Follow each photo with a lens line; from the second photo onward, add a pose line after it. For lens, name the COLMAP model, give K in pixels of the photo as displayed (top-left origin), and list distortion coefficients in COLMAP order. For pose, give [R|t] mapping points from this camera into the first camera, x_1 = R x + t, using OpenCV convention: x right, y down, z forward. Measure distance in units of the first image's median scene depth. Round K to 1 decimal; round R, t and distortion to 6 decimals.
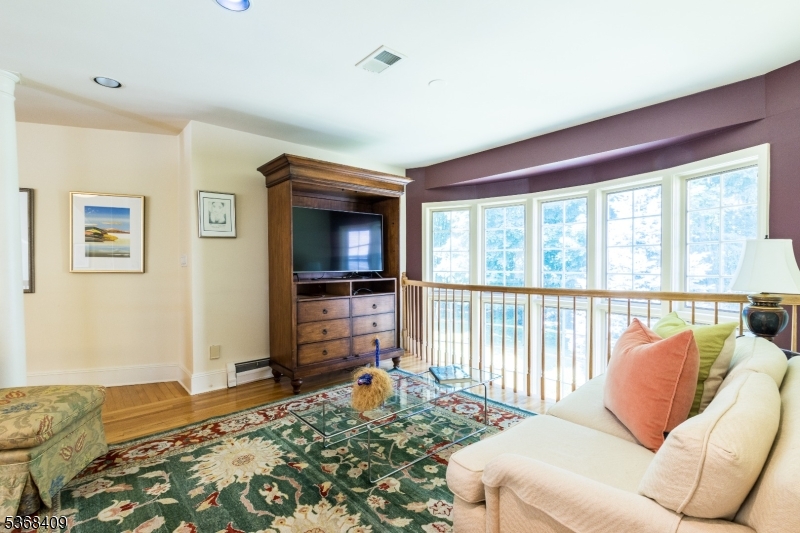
lens RADIAL K [[375.6, 0, 401.2], [0, 375.6, 266.3], [0, 0, 1]] dist [0.002139, 0.000420]
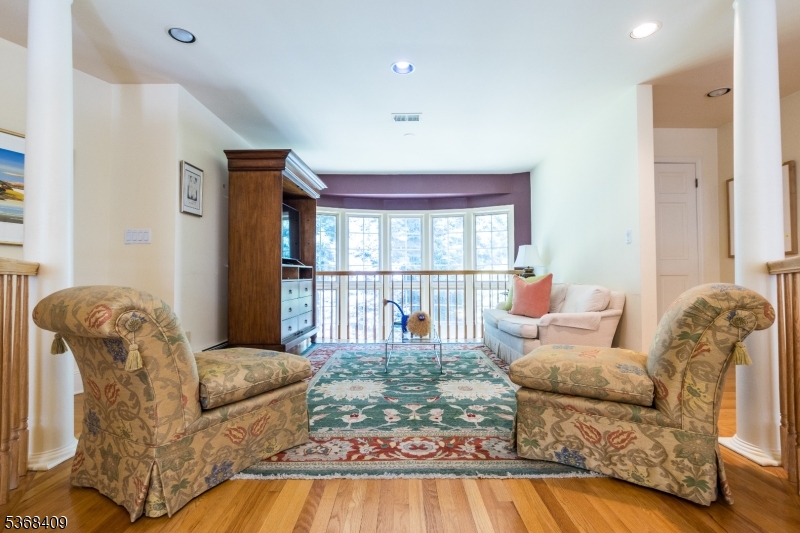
lens RADIAL K [[375.6, 0, 400.4], [0, 375.6, 268.4], [0, 0, 1]] dist [0.002139, 0.000420]
pose [[0.665406, 0.017527, 0.746276, -1.190912], [0.010805, 0.999393, -0.033106, 0.131407], [-0.746403, 0.030092, 0.664813, 0.004008]]
